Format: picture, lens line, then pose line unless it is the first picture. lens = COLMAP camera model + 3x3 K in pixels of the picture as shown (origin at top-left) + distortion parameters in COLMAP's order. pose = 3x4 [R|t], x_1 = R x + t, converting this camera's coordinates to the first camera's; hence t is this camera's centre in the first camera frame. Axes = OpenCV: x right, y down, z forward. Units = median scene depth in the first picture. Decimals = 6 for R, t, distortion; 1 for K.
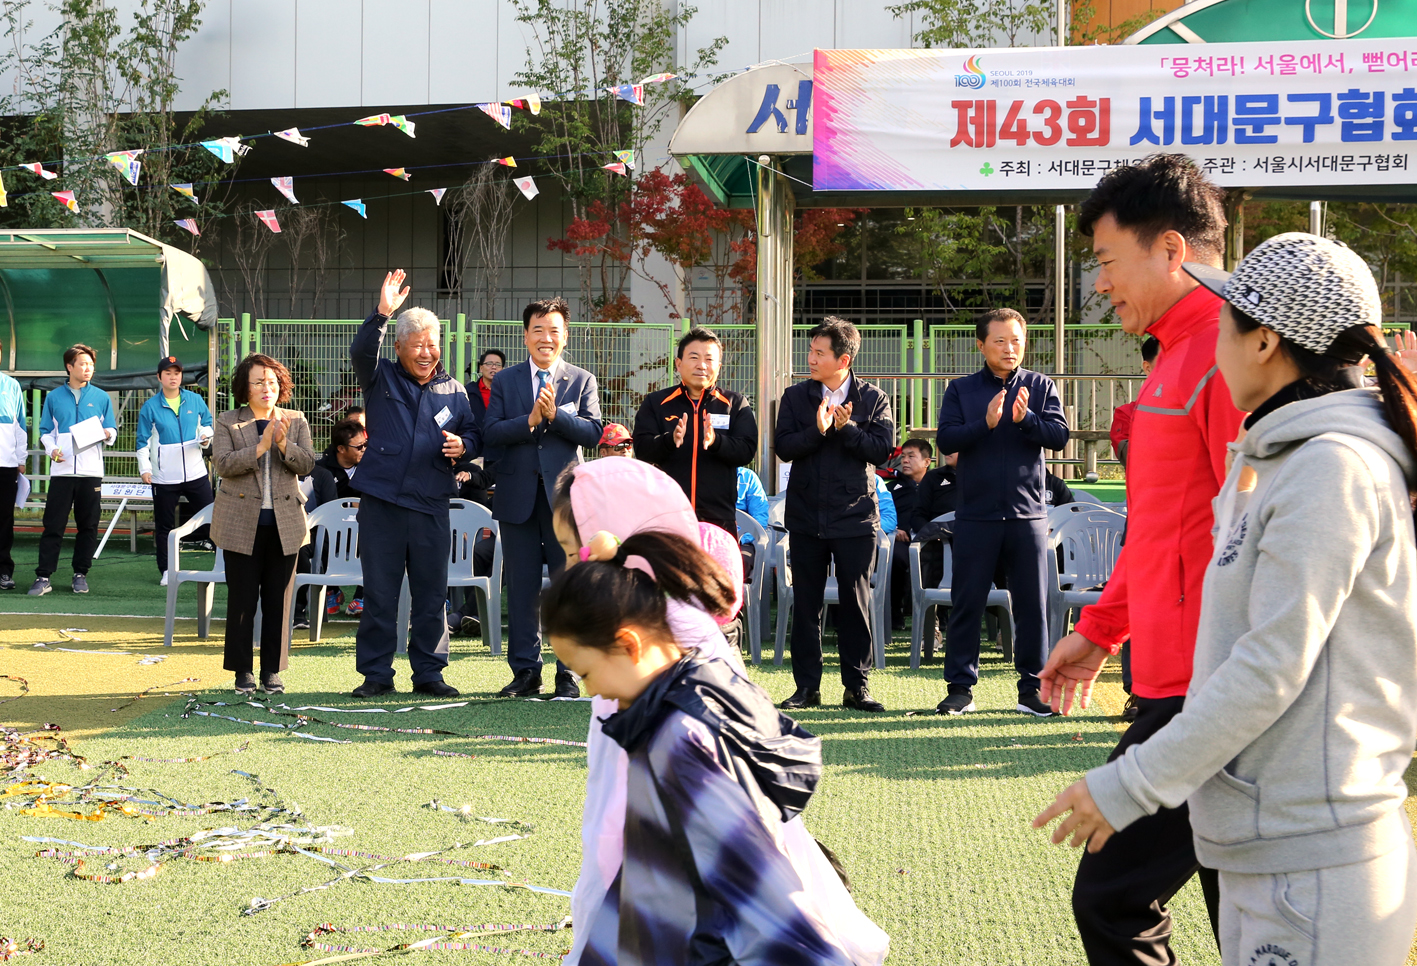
lens RADIAL K [[2268.9, 0, 417.0], [0, 2268.9, 400.2], [0, 0, 1]] dist [0.007337, 0.181501]
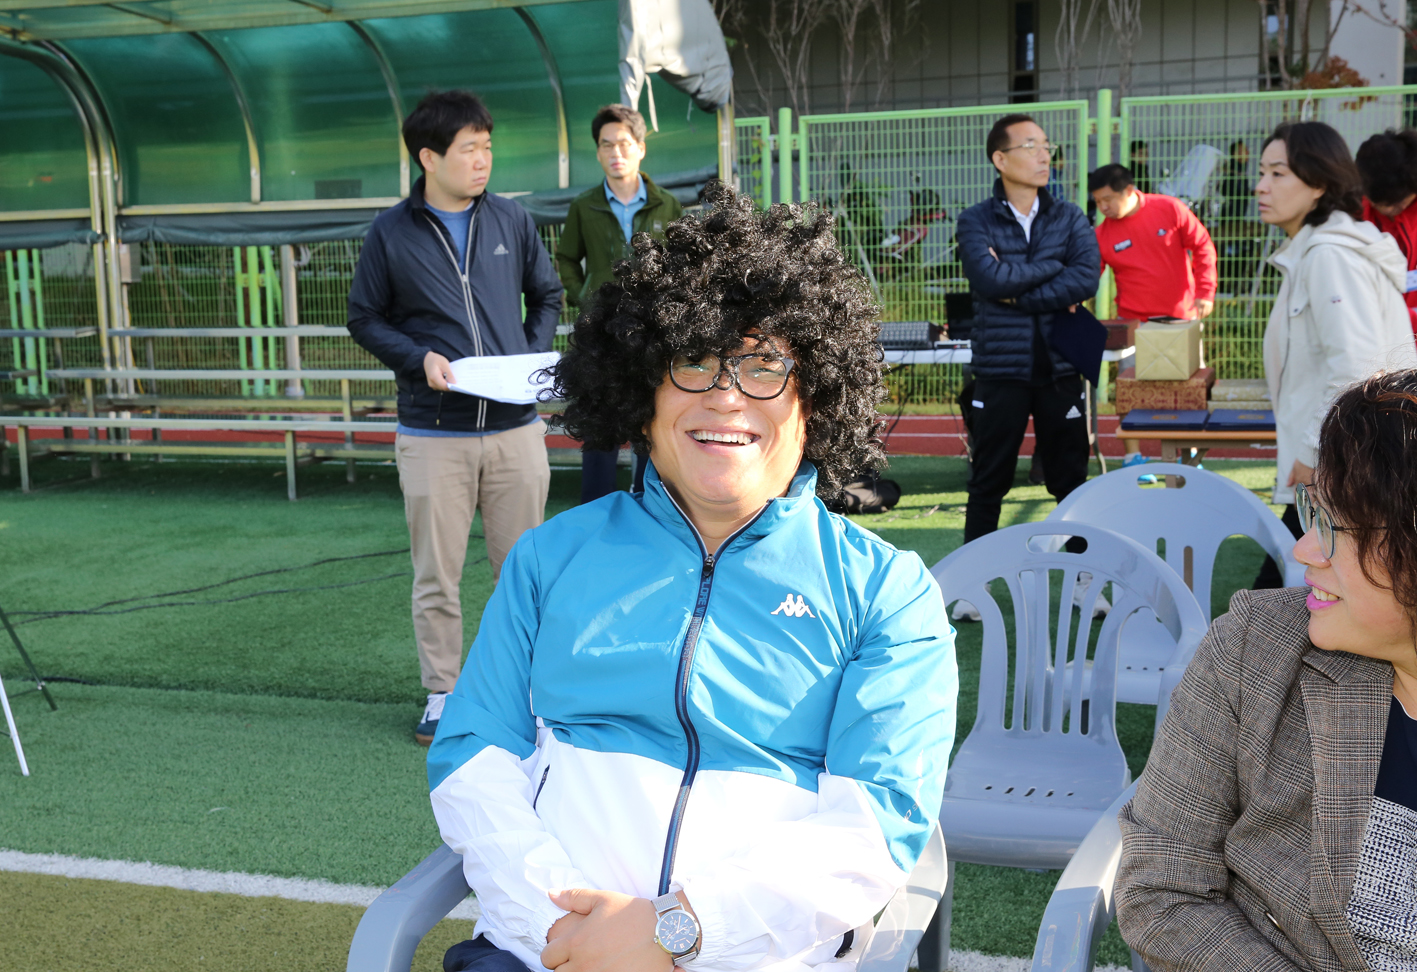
lens RADIAL K [[1815.0, 0, 708.4], [0, 1815.0, 485.7], [0, 0, 1]] dist [0.000231, -0.001251]
pose [[0.991762, -0.020512, -0.126440, -0.030243], [0.037289, 0.990577, 0.131782, 0.002415], [0.122545, -0.135412, 0.983182, 0.430235]]
